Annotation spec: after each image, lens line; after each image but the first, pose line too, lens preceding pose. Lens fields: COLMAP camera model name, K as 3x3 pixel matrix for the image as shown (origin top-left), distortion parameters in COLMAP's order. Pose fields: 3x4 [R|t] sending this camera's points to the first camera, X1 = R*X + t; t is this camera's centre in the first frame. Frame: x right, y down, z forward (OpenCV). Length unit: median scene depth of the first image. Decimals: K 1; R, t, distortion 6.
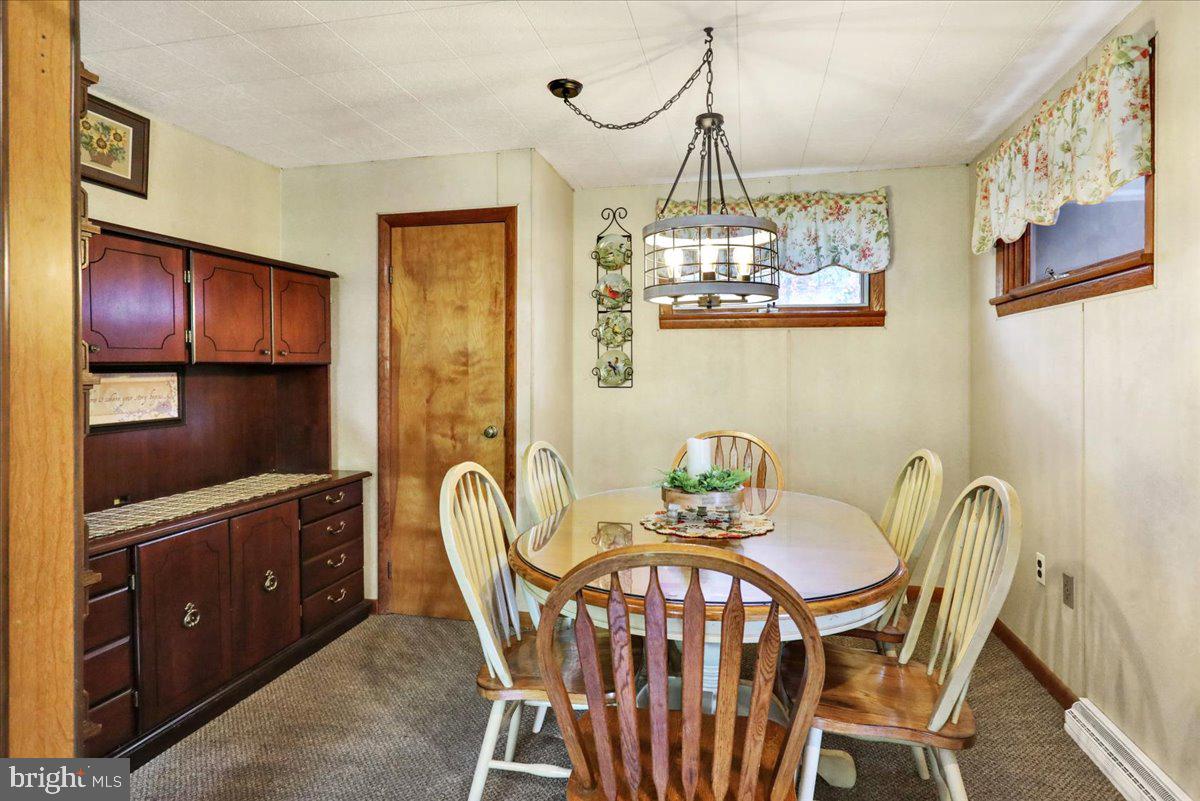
lens RADIAL K [[671.5, 0, 597.9], [0, 671.5, 373.6], [0, 0, 1]] dist [0.001067, 0.000482]
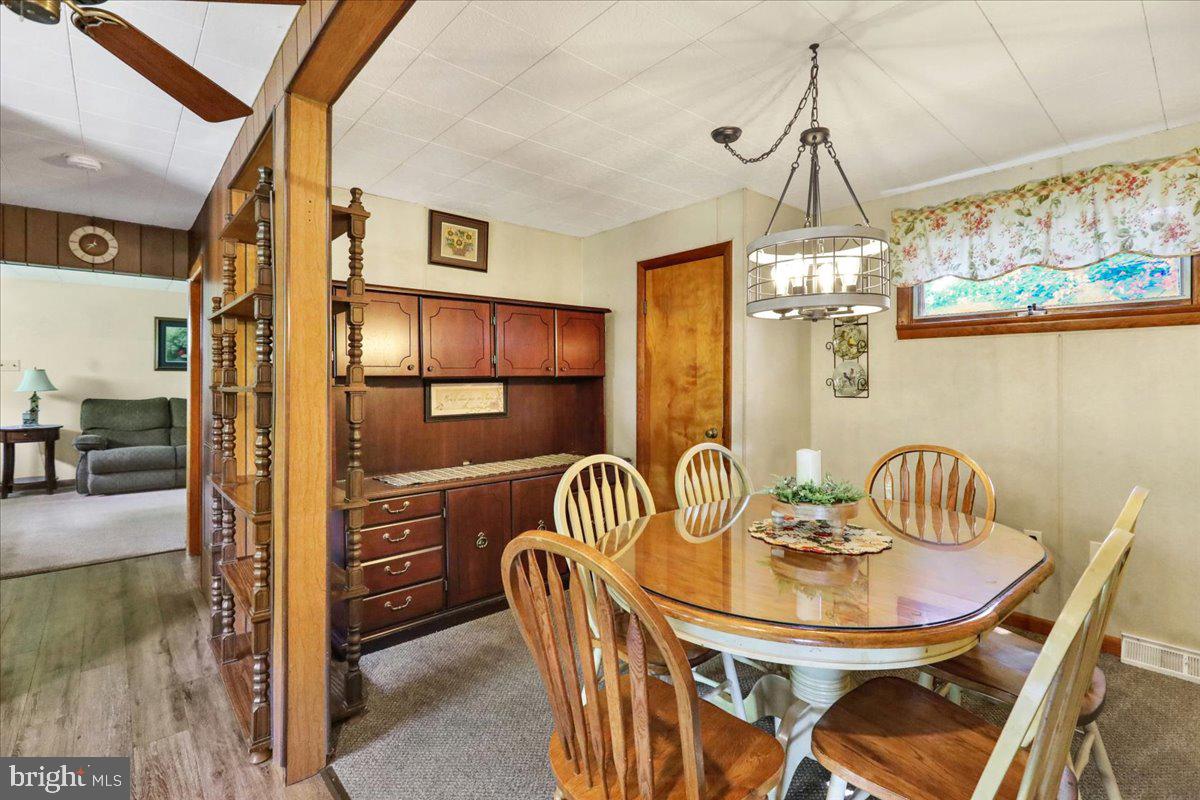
lens RADIAL K [[553.0, 0, 599.8], [0, 553.0, 376.8], [0, 0, 1]] dist [0.004002, 0.000512]
pose [[0.808546, -0.003449, -0.588423, 0.252761], [-0.001866, 0.999963, -0.008425, -0.004094], [0.588430, 0.007910, 0.808509, 0.089359]]
